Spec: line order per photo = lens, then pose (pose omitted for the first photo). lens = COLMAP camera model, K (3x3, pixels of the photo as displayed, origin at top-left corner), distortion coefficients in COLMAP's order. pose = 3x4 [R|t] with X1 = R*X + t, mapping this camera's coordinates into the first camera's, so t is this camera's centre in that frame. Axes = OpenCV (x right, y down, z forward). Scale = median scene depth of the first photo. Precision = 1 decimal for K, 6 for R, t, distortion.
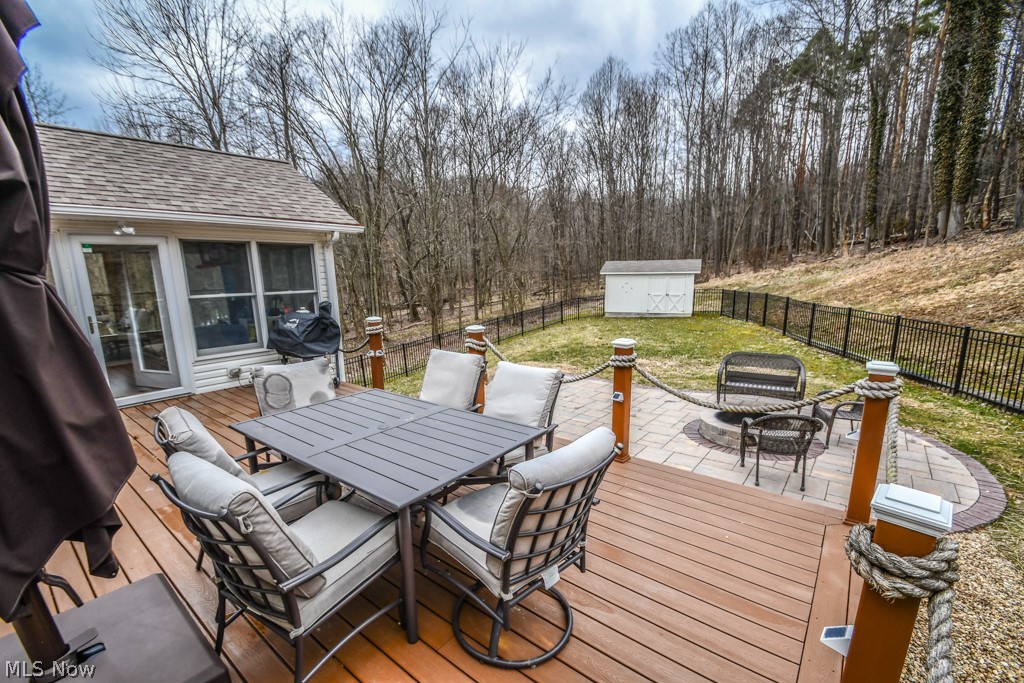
lens RADIAL K [[449.7, 0, 510.1], [0, 449.7, 363.5], [0, 0, 1]] dist [0.001080, -0.008398]
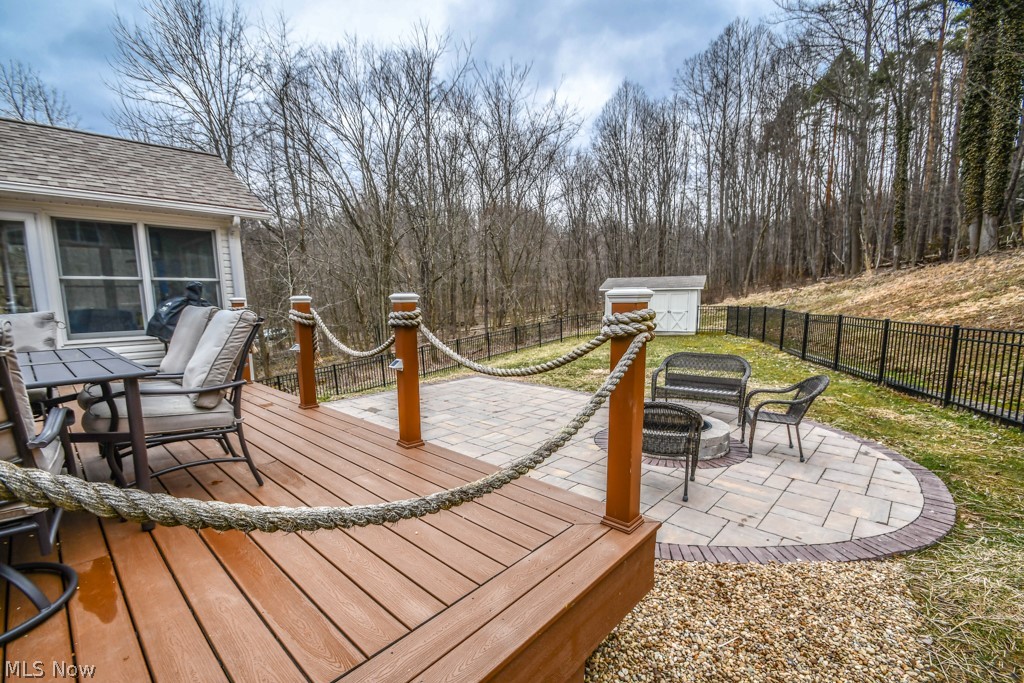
lens RADIAL K [[449.7, 0, 510.1], [0, 449.7, 363.5], [0, 0, 1]] dist [0.001080, -0.008398]
pose [[0.997429, 0.016015, -0.069847, 0.105515], [-0.020163, 0.998049, -0.059089, 0.024656], [0.068765, 0.060345, 0.995806, 0.044673]]
